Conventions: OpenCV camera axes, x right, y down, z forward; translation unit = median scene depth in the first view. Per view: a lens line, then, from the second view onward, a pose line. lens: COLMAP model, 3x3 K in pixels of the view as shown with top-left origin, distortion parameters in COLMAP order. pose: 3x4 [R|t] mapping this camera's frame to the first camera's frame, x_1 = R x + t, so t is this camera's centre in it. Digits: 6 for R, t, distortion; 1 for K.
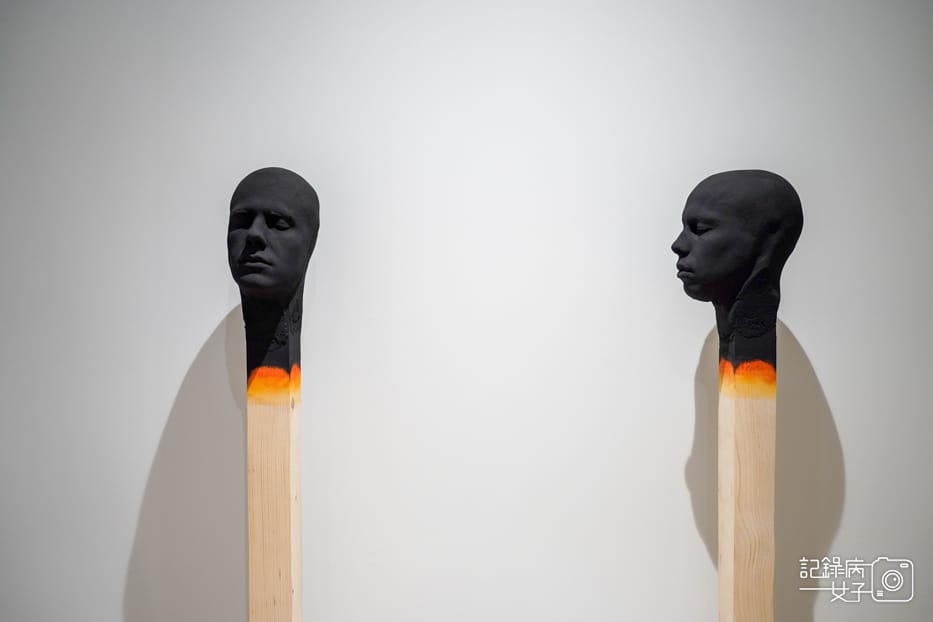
lens RADIAL K [[727.8, 0, 465.5], [0, 727.8, 309.5], [0, 0, 1]] dist [-0.023438, 0.038342]
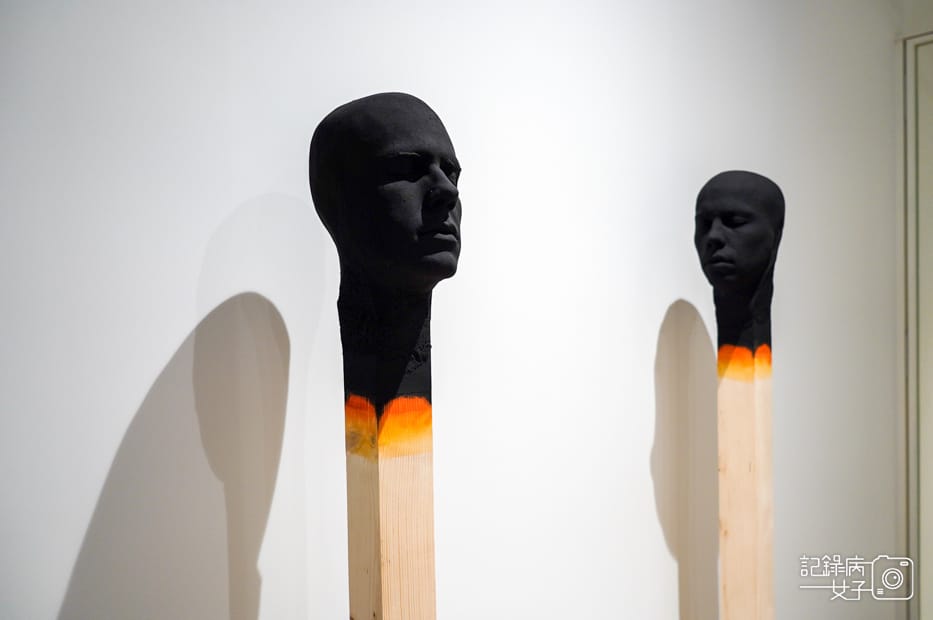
lens RADIAL K [[727.8, 0, 463.9], [0, 727.8, 311.1], [0, 0, 1]] dist [-0.023438, 0.038342]
pose [[0.750696, -0.026538, 0.660115, -0.661514], [0.037374, 0.999299, -0.002330, 0.005376], [-0.659590, 0.026420, 0.751161, 0.472866]]
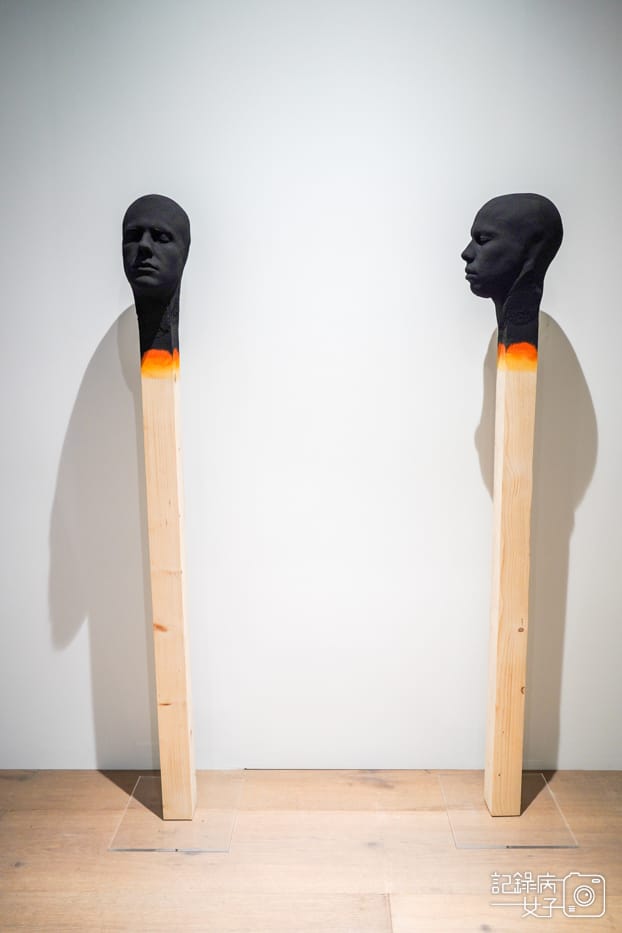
lens RADIAL K [[727.8, 0, 312.4], [0, 727.8, 463.9], [0, 0, 1]] dist [-0.023438, 0.038342]
pose [[0.999938, -0.005492, -0.009636, 0.027508], [0.006829, 0.989441, 0.144777, 0.095413], [0.008739, -0.144834, 0.989417, -0.350329]]
